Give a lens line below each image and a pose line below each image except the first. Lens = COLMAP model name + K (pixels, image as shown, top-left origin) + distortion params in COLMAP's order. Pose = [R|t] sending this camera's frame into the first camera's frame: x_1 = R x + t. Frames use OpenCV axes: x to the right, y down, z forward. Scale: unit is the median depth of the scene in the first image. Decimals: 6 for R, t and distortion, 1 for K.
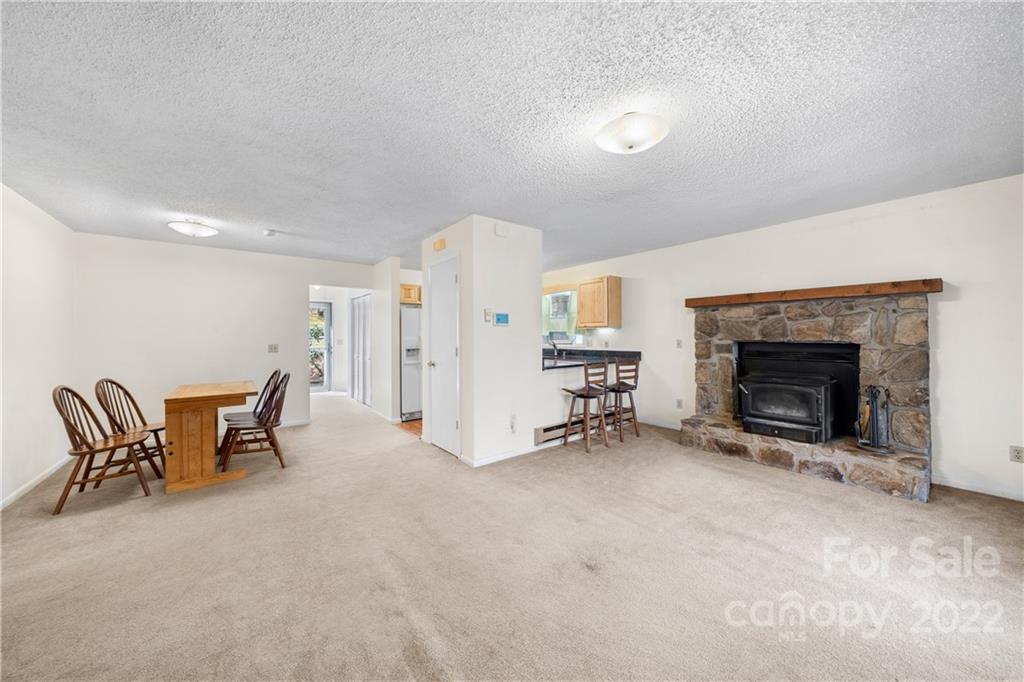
lens RADIAL K [[354.2, 0, 508.7], [0, 354.2, 336.0], [0, 0, 1]] dist [-0.002220, 0.000022]
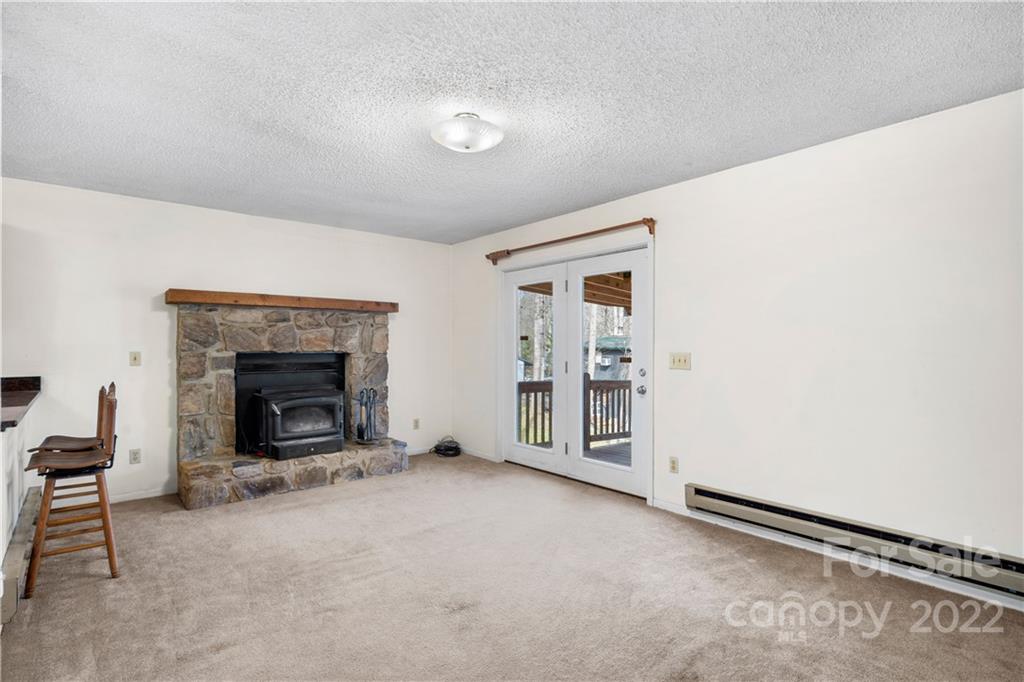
lens RADIAL K [[500.5, 0, 516.2], [0, 500.5, 346.6], [0, 0, 1]] dist [0.003902, 0.000903]
pose [[-0.040376, 0.002650, 0.999181, -0.548319], [0.002378, 0.999994, -0.002556, 0.006363], [-0.999182, 0.002273, -0.040382, 0.494351]]
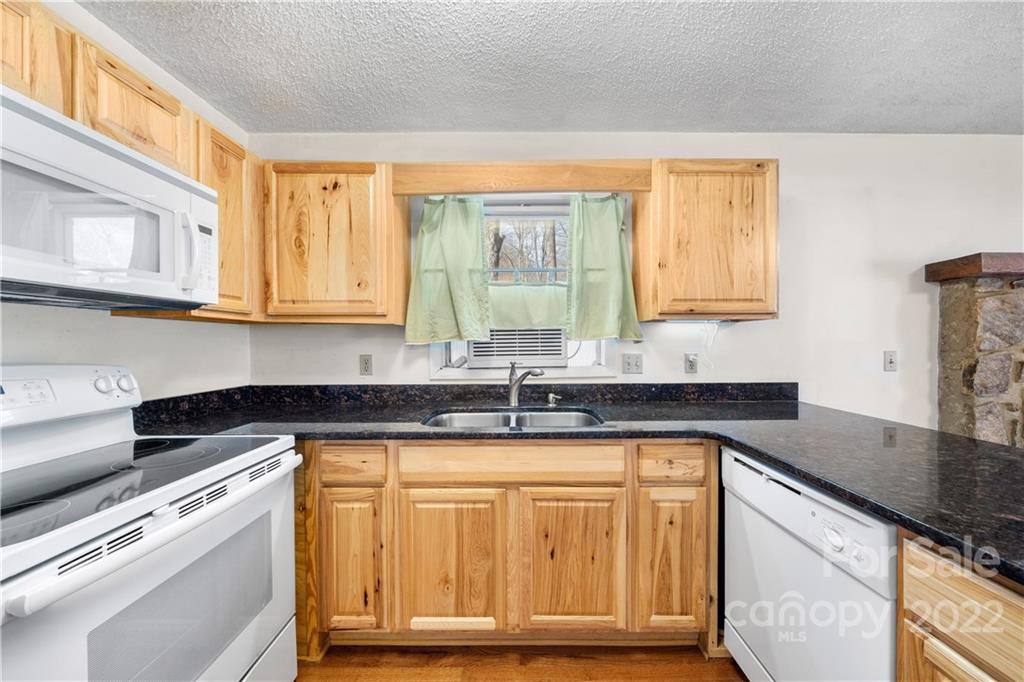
lens RADIAL K [[354.2, 0, 514.7], [0, 354.2, 344.8], [0, 0, 1]] dist [-0.002220, 0.000022]
pose [[0.612770, -0.005645, 0.790241, -0.194562], [-0.001058, 0.999968, 0.007963, -0.000799], [-0.790261, -0.005715, 0.612744, 1.450748]]
